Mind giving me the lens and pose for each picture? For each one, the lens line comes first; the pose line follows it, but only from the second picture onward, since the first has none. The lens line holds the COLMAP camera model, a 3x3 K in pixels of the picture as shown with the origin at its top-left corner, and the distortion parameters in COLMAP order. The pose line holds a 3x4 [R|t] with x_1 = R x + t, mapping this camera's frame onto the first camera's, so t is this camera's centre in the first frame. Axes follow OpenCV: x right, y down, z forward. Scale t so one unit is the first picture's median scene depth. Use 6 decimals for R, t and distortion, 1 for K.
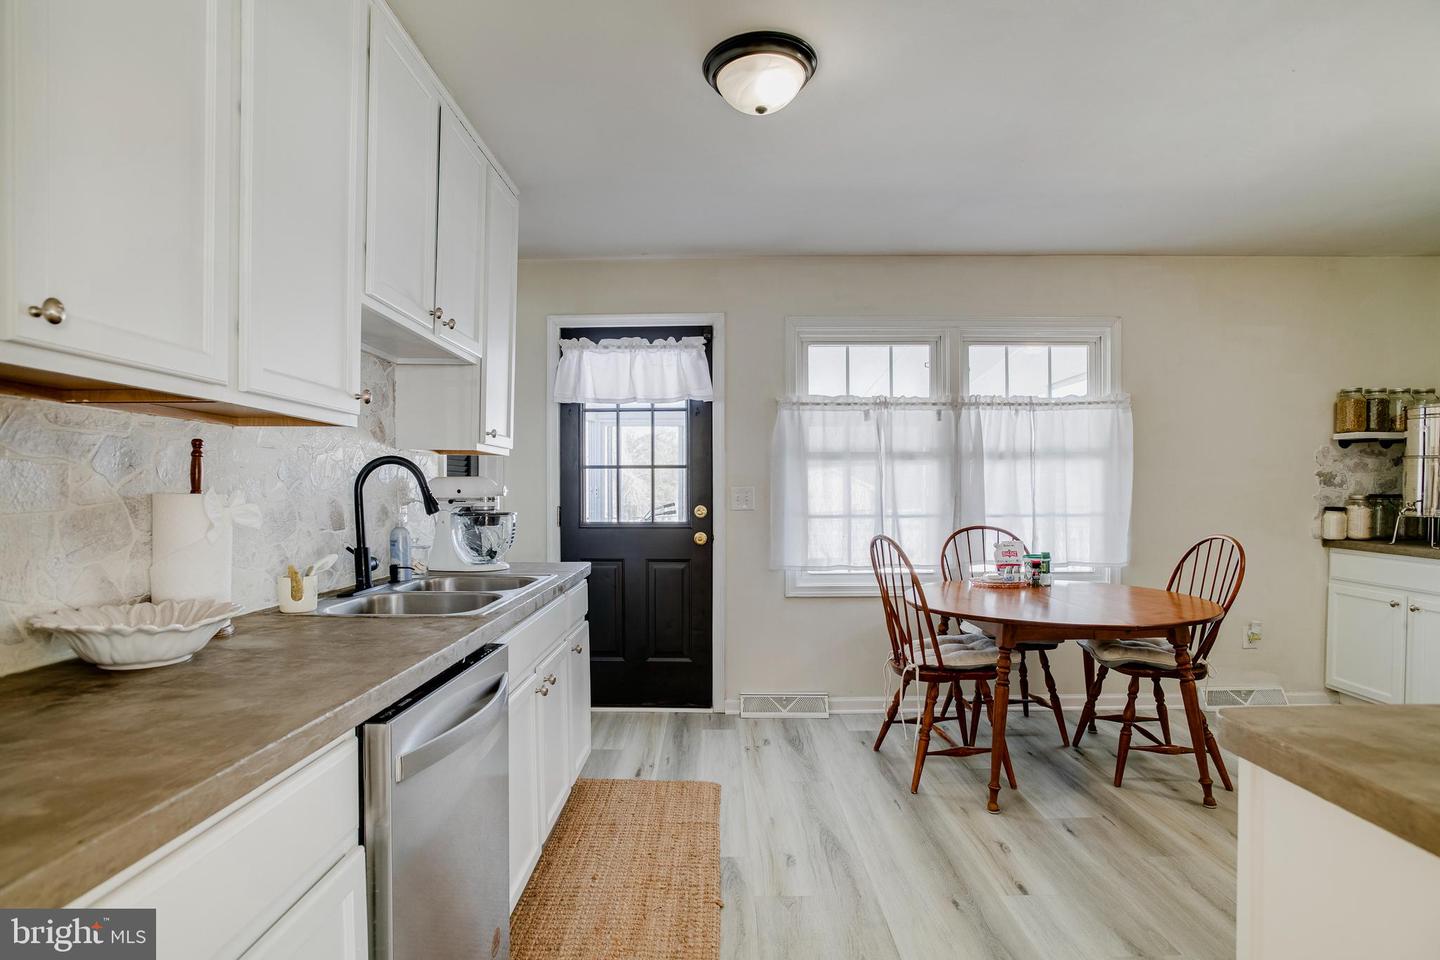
lens RADIAL K [[711.2, 0, 688.2], [0, 711.2, 510.6], [0, 0, 1]] dist [-0.035920, 0.009930]
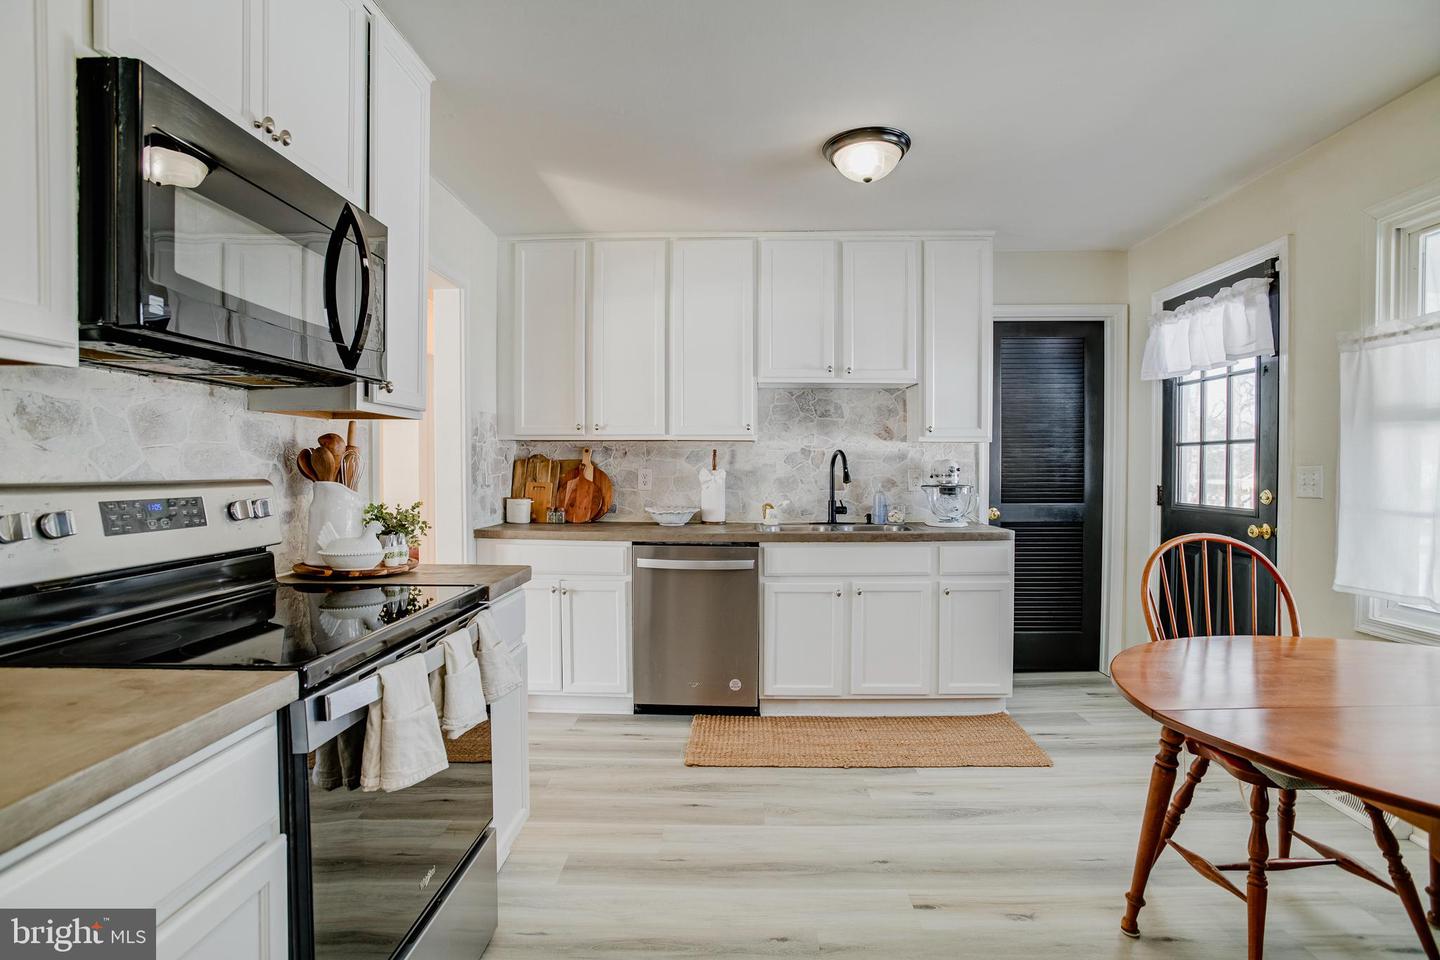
lens RADIAL K [[711.2, 0, 738.5], [0, 711.2, 479.8], [0, 0, 1]] dist [-0.035920, 0.009930]
pose [[0.010031, 0.021495, -0.999719, 0.790779], [-0.023081, 0.999508, 0.021259, -0.021271], [0.999683, 0.022861, 0.010523, 0.415908]]
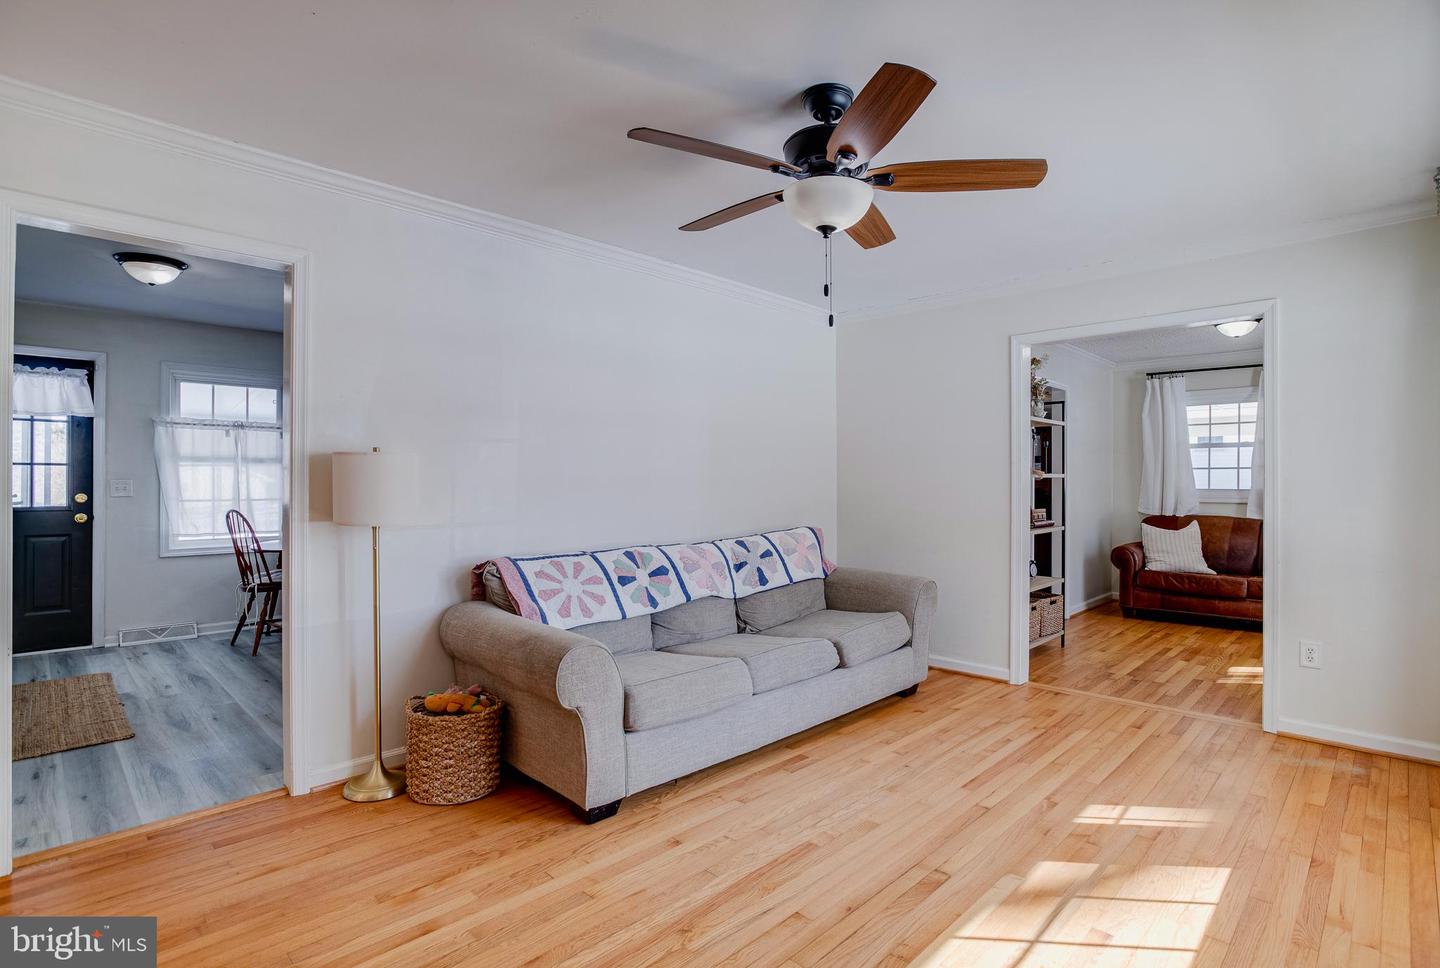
lens RADIAL K [[718.3, 0, 730.1], [0, 718.3, 482.7], [0, 0, 1]] dist [-0.024181, 0.003843]
pose [[0.678668, 0.007243, 0.734410, -0.130406], [0.013972, 0.999643, -0.022770, 0.019482], [-0.734313, 0.025714, 0.678324, -0.803495]]
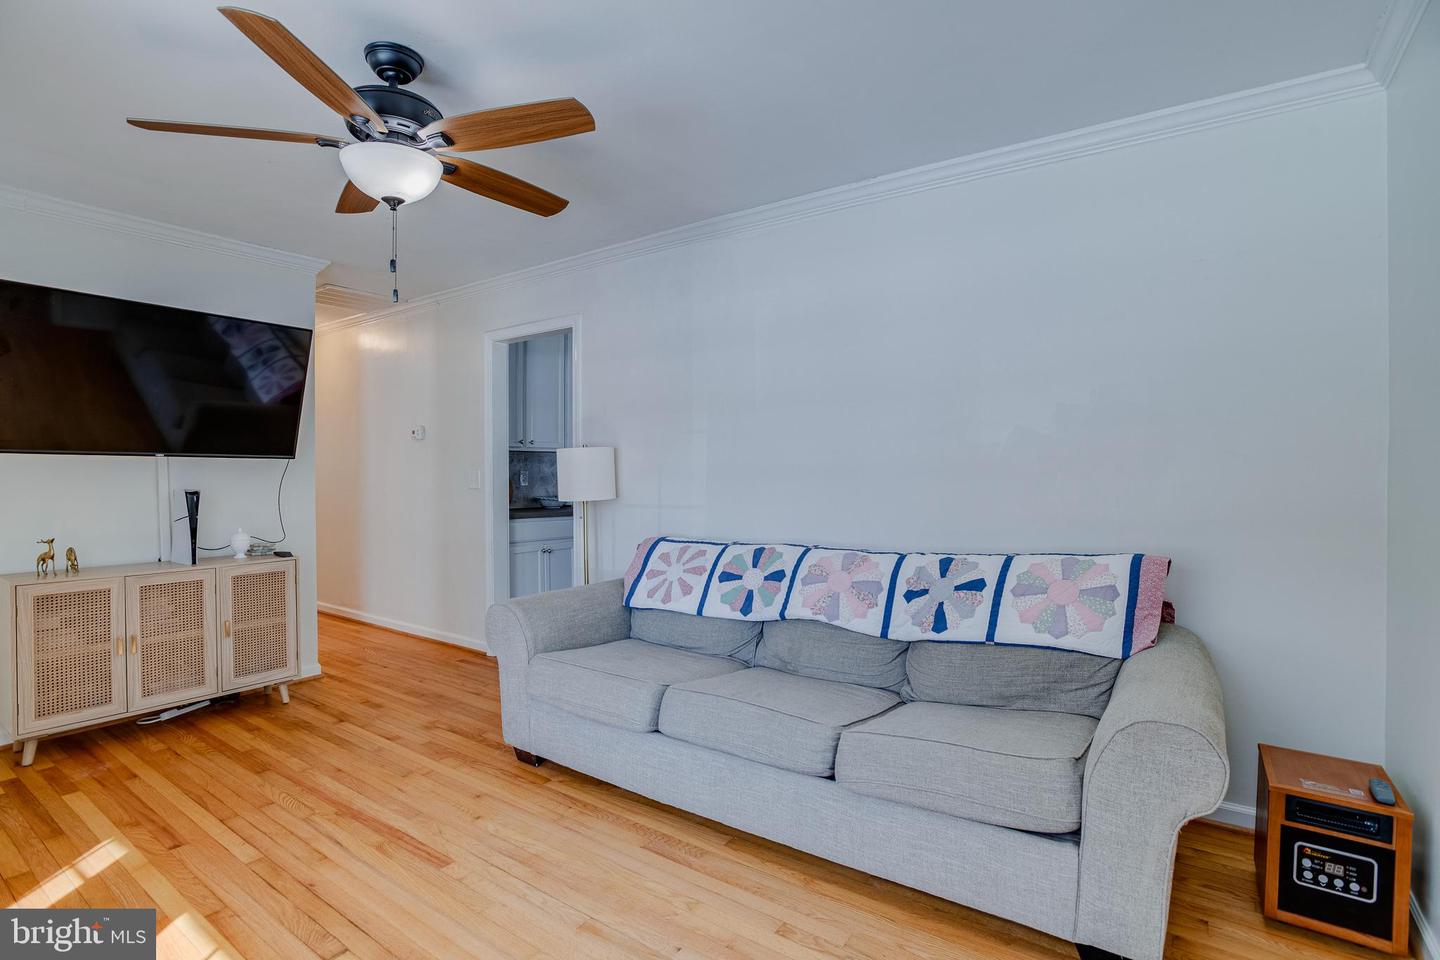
lens RADIAL K [[699.9, 0, 716.5], [0, 699.9, 481.0], [0, 0, 1]] dist [-0.042274, 0.000101]
pose [[0.829016, 0.008079, -0.559167, 0.910565], [-0.013786, 0.999887, -0.005992, 0.014527], [0.559055, 0.012676, 0.829033, -0.762767]]
